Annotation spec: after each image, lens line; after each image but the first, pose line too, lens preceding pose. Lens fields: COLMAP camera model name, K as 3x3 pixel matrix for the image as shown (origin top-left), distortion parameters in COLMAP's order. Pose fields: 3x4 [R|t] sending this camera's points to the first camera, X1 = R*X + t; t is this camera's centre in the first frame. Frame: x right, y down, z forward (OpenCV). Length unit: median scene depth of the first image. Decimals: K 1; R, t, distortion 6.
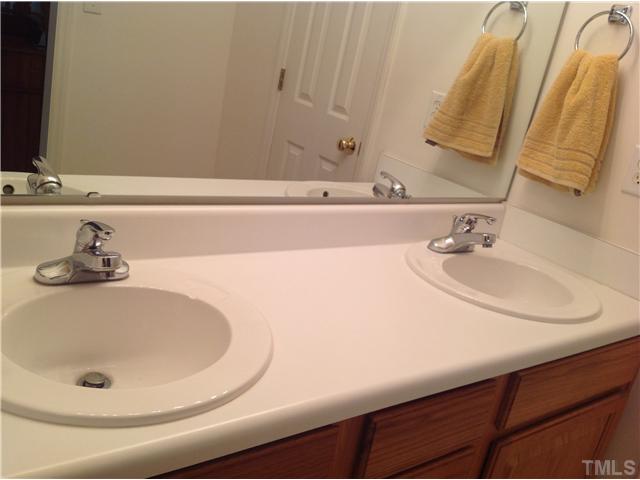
lens RADIAL K [[617.4, 0, 320.0], [0, 617.4, 240.0], [0, 0, 1]] dist [0.154850, -0.443255]
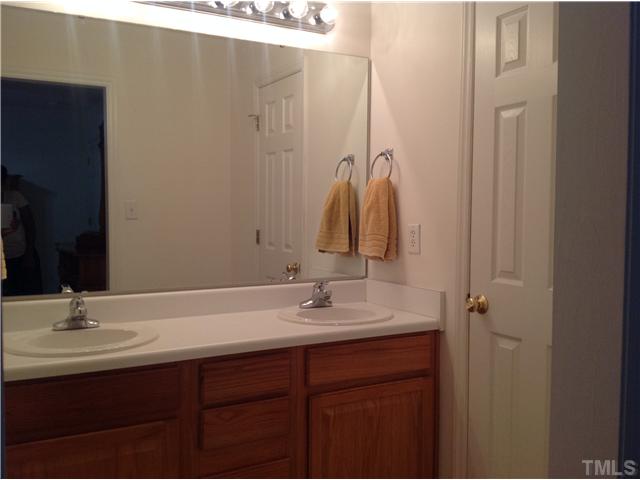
lens RADIAL K [[617.4, 0, 320.0], [0, 617.4, 240.0], [0, 0, 1]] dist [0.154850, -0.443255]
pose [[0.969789, -0.190481, -0.152400, 0.445833], [0.140342, 0.946642, -0.290125, 0.283454], [0.199531, 0.259972, 0.944776, -0.502957]]
